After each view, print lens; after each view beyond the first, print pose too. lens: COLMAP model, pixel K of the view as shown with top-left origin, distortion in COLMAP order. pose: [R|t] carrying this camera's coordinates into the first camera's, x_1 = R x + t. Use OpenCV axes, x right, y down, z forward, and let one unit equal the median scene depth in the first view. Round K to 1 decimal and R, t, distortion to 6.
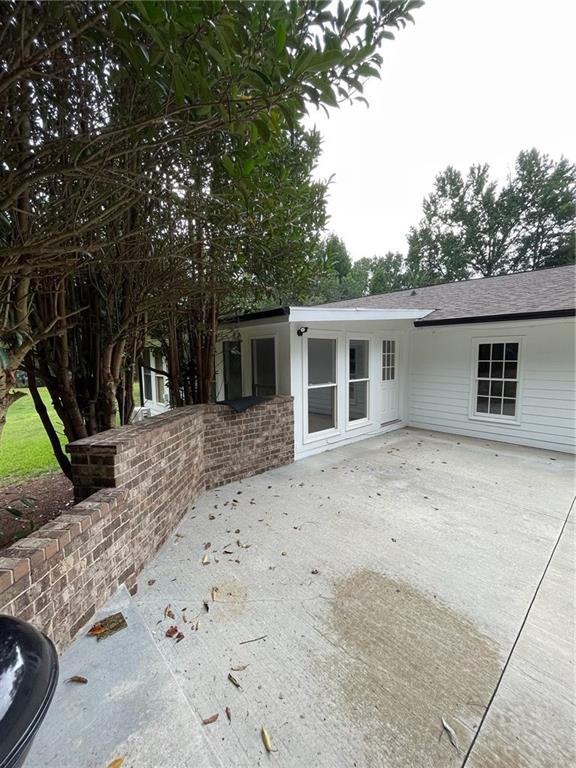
lens RADIAL K [[311.4, 0, 287.4], [0, 311.4, 386.6], [0, 0, 1]] dist [-0.001657, 0.001278]
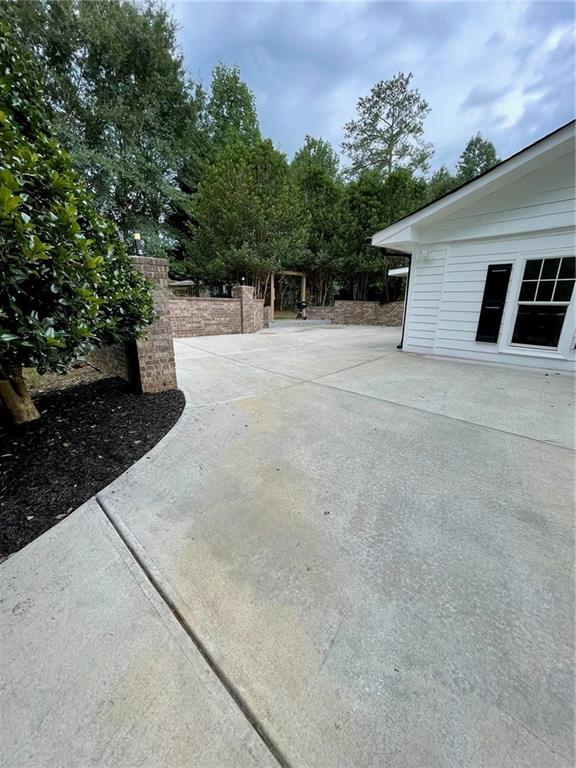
lens RADIAL K [[311.4, 0, 293.2], [0, 311.4, 384.4], [0, 0, 1]] dist [-0.001657, 0.001278]
pose [[-0.000929, 0.272959, -0.962025, 2.716598], [-0.104773, 0.956704, 0.271550, 0.080445], [0.994496, 0.101047, 0.027710, 0.040273]]
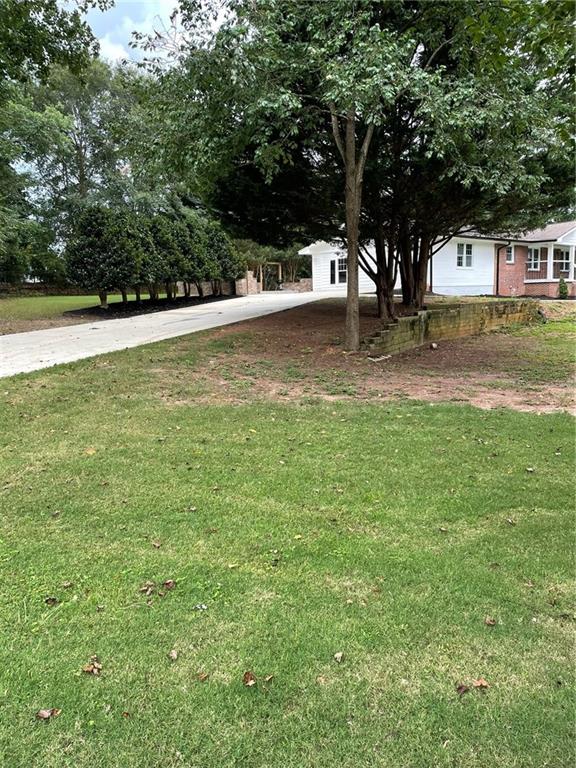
lens RADIAL K [[573.7, 0, 283.2], [0, 573.7, 378.4], [0, 0, 1]] dist [0.011747, 0.003010]
pose [[0.001344, 0.145527, -0.989353, 8.273217], [-0.060856, 0.987532, 0.145176, 0.318111], [0.998146, 0.060013, 0.010184, 0.179708]]
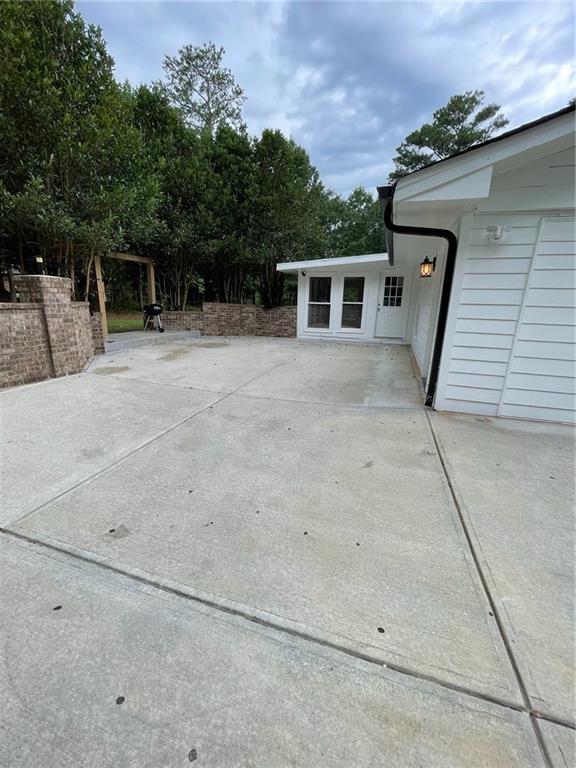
lens RADIAL K [[311.4, 0, 287.9], [0, 311.4, 386.3], [0, 0, 1]] dist [-0.001657, 0.001278]
pose [[0.503971, 0.257893, -0.824320, 1.810160], [-0.113541, 0.965882, 0.232765, 0.070975], [0.856225, -0.023713, 0.516059, -0.150698]]
